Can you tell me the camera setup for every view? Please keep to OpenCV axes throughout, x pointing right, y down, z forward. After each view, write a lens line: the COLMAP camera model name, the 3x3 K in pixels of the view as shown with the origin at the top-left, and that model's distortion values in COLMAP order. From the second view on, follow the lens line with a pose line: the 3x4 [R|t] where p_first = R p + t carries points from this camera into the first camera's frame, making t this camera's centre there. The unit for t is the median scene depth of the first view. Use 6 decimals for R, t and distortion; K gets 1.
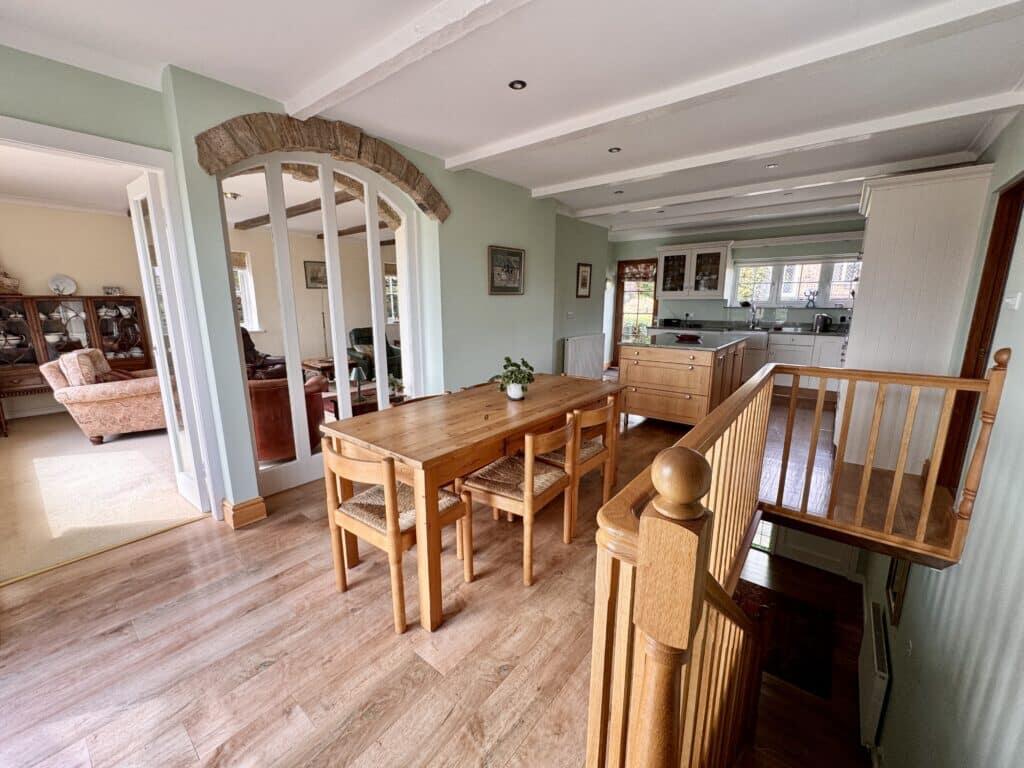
lens RADIAL K [[408.5, 0, 512.3], [0, 408.5, 382.4], [0, 0, 1]] dist [-0.001368, -0.000163]
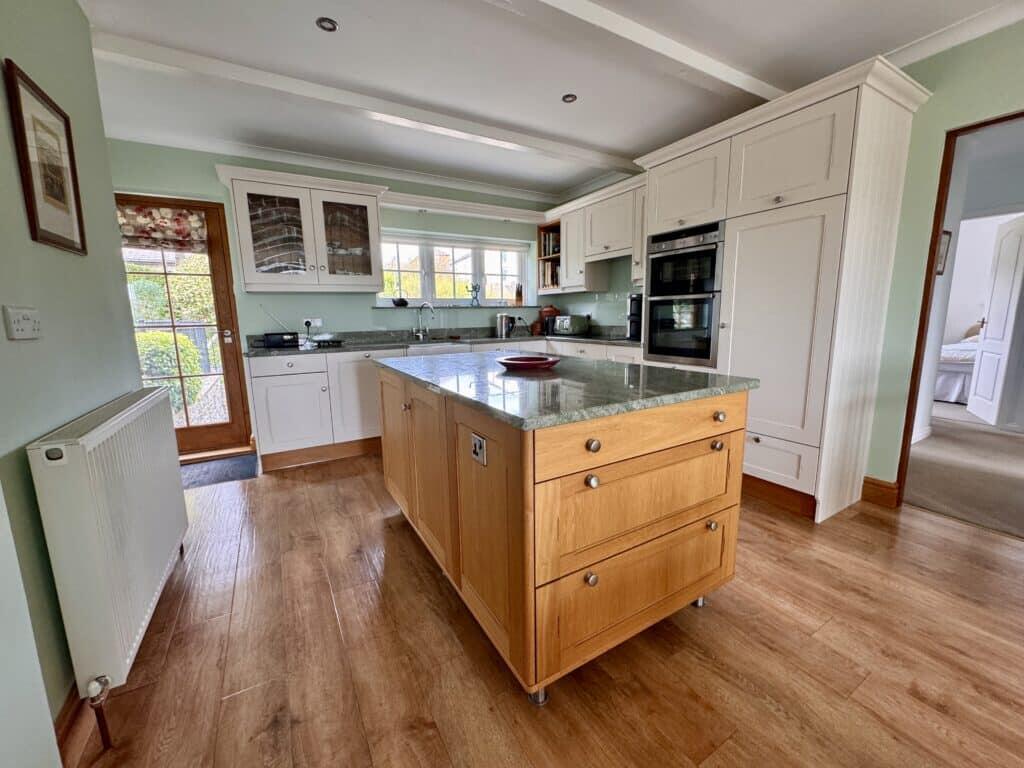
lens RADIAL K [[408.5, 0, 510.3], [0, 408.5, 381.6], [0, 0, 1]] dist [-0.001368, -0.000163]
pose [[0.361384, -0.157152, 0.919078, 0.039437], [0.201017, 0.975647, 0.087784, -0.094721], [-0.910491, 0.153027, 0.384174, 0.628178]]
